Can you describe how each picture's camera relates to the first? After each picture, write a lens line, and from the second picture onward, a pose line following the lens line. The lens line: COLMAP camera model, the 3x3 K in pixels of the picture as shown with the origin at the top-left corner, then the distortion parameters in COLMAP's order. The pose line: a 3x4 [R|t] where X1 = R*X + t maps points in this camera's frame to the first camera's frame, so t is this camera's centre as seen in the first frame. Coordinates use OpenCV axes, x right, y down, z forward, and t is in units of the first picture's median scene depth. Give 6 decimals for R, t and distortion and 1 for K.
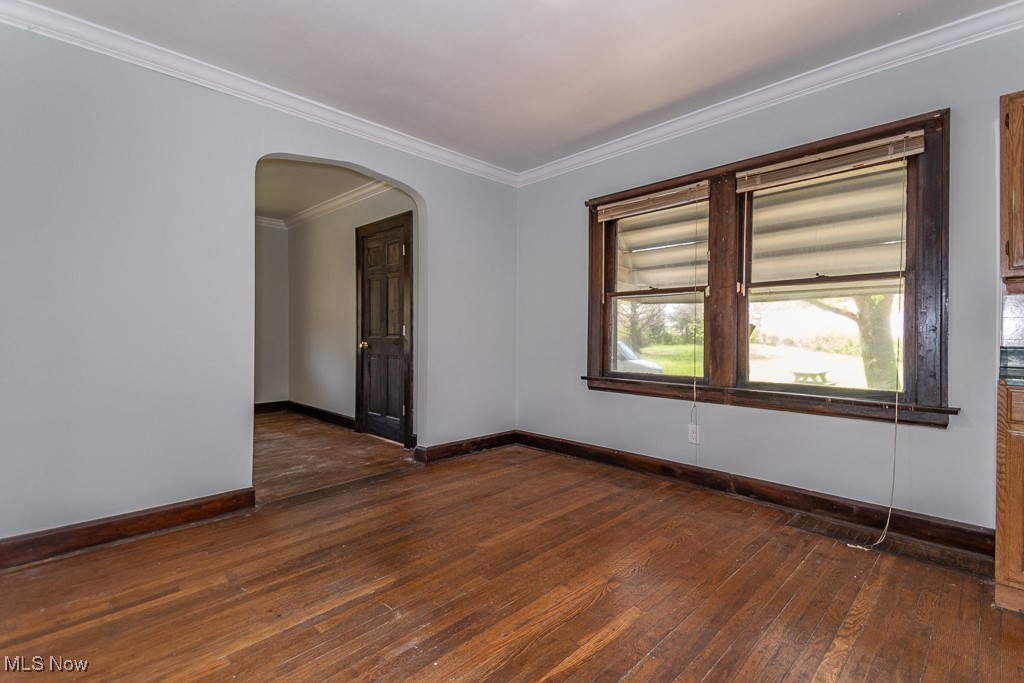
lens RADIAL K [[468.7, 0, 519.4], [0, 468.7, 337.3], [0, 0, 1]] dist [0.058135, -0.008446]
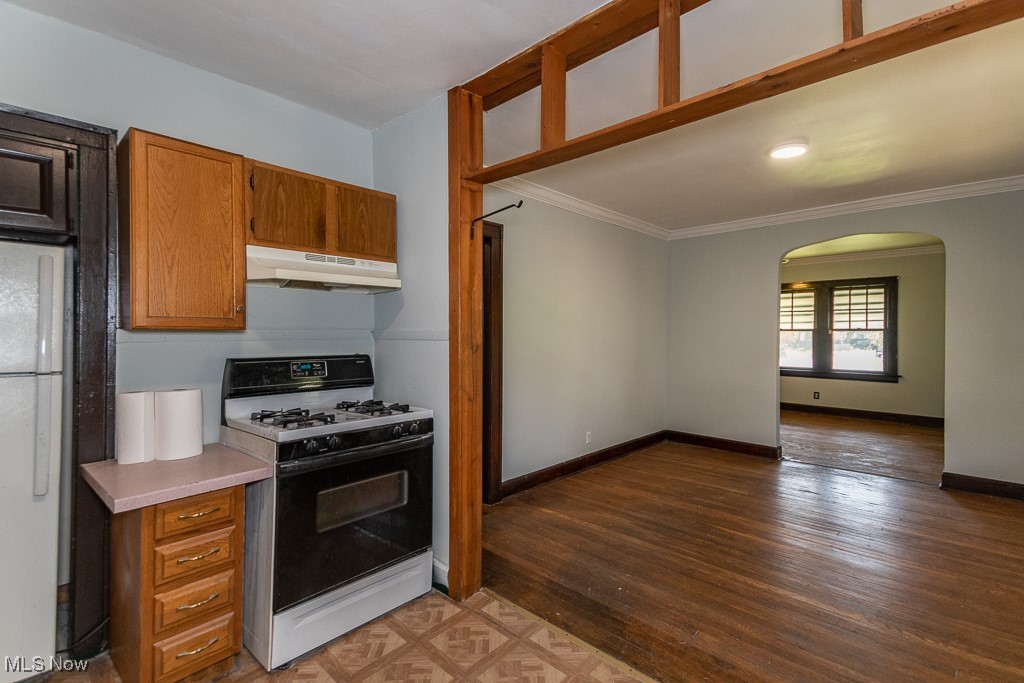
lens RADIAL K [[468.7, 0, 504.4], [0, 468.7, 334.2], [0, 0, 1]] dist [0.058135, -0.008446]
pose [[0.016321, 0.000596, -0.999867, 1.078057], [-0.010118, 0.999949, 0.000431, -0.078824], [0.999816, 0.010110, 0.016326, -0.002470]]
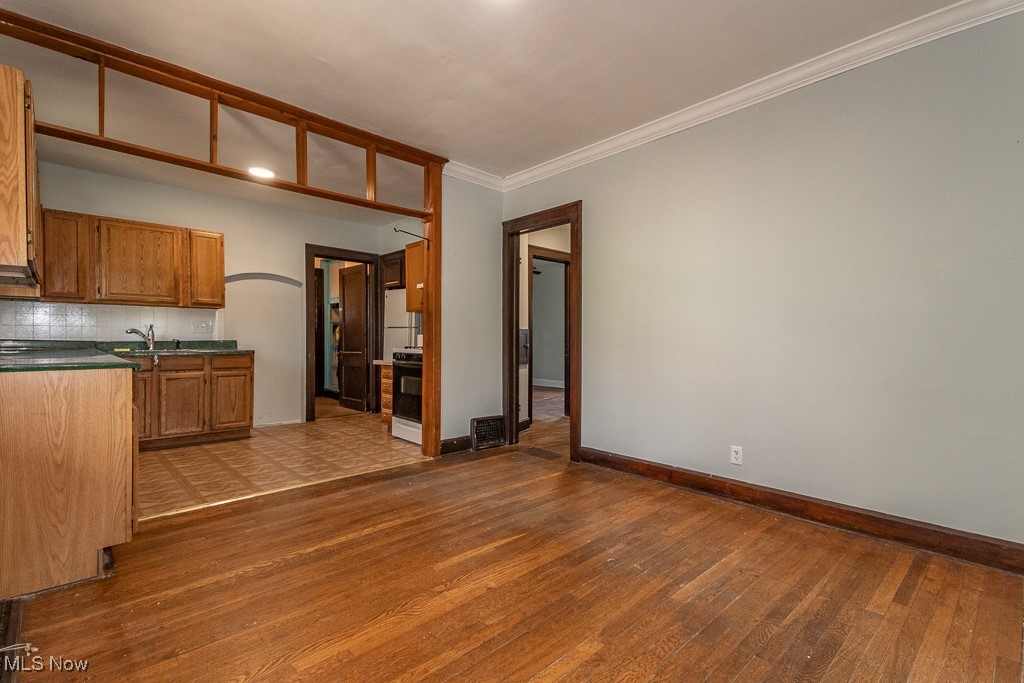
lens RADIAL K [[468.7, 0, 522.0], [0, 468.7, 345.0], [0, 0, 1]] dist [0.058135, -0.008446]
pose [[-0.999742, -0.005199, 0.022118, 0.007583], [-0.004675, 0.999709, 0.023676, -0.001503], [-0.022235, 0.023566, -0.999475, 1.277442]]
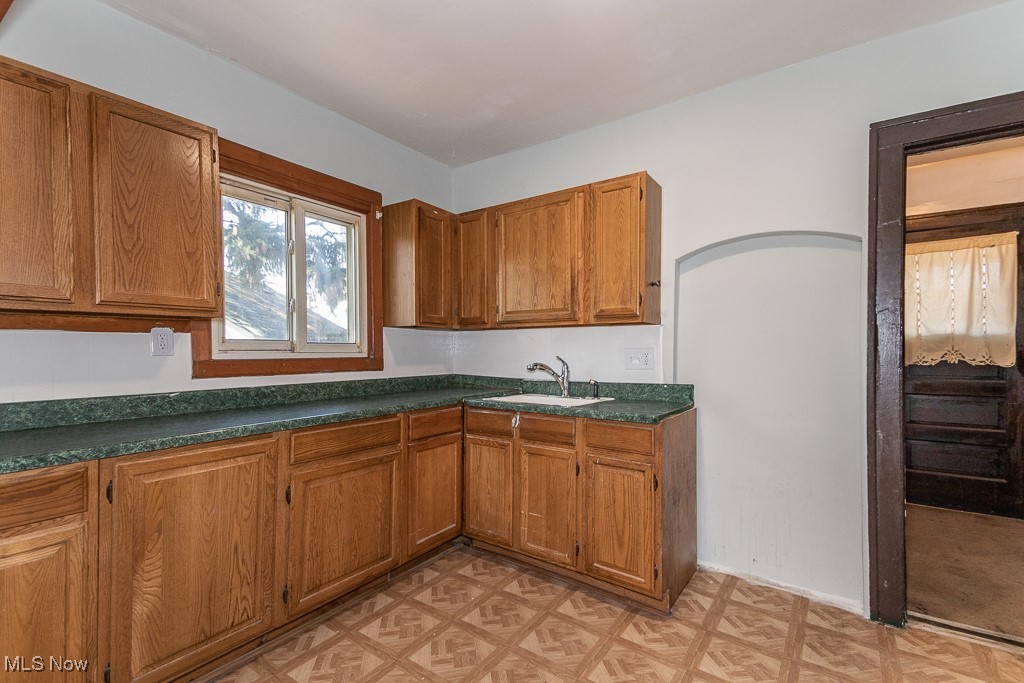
lens RADIAL K [[468.7, 0, 511.3], [0, 468.7, 350.6], [0, 0, 1]] dist [0.058135, -0.008446]
pose [[-0.170087, -0.004562, 0.985418, 0.301819], [0.008881, 0.999942, 0.006162, -0.040881], [-0.985389, 0.009799, -0.170037, 0.059977]]
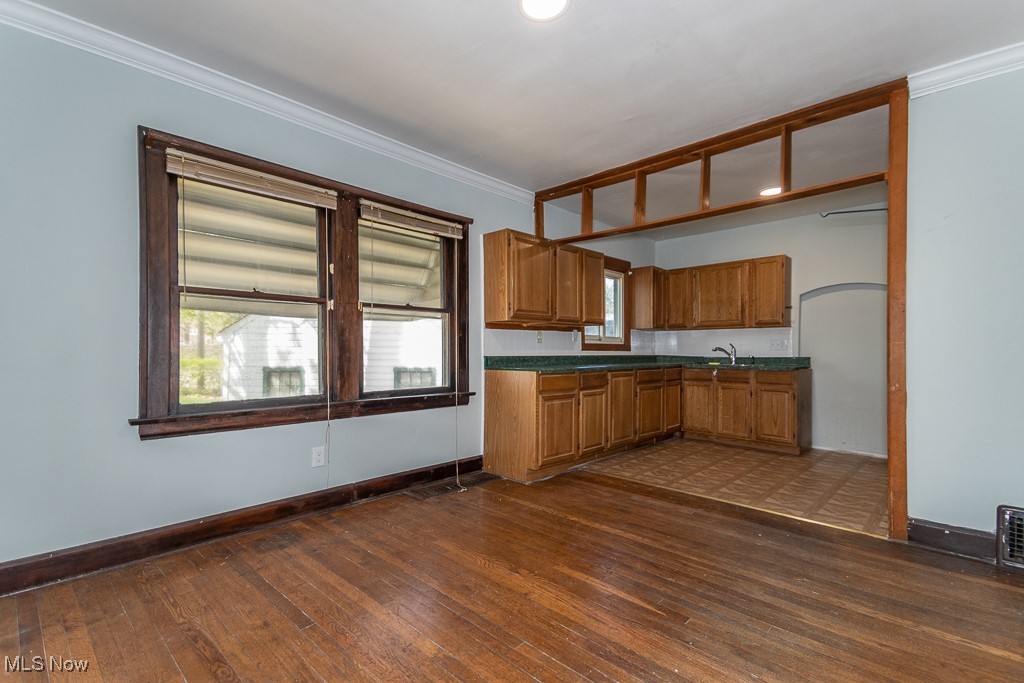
lens RADIAL K [[468.7, 0, 502.8], [0, 468.7, 346.6], [0, 0, 1]] dist [0.058135, -0.008446]
pose [[-0.006050, 0.010446, 0.999927, -0.601845], [0.006290, 0.999926, -0.010408, 0.000888], [-0.999962, 0.006227, -0.006115, 0.686027]]
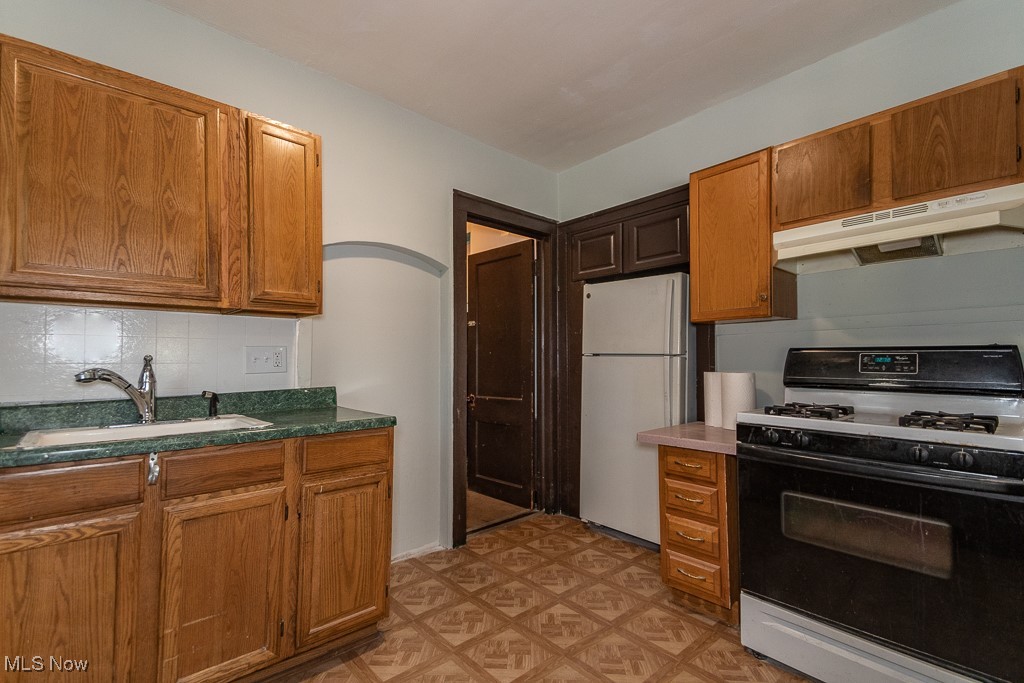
lens RADIAL K [[468.7, 0, 512.5], [0, 468.7, 352.4], [0, 0, 1]] dist [0.058135, -0.008446]
pose [[-0.998477, -0.000354, 0.055177, 0.727405], [-0.000633, 0.999987, -0.005022, -0.025323], [-0.055174, -0.005050, -0.998464, 0.351489]]
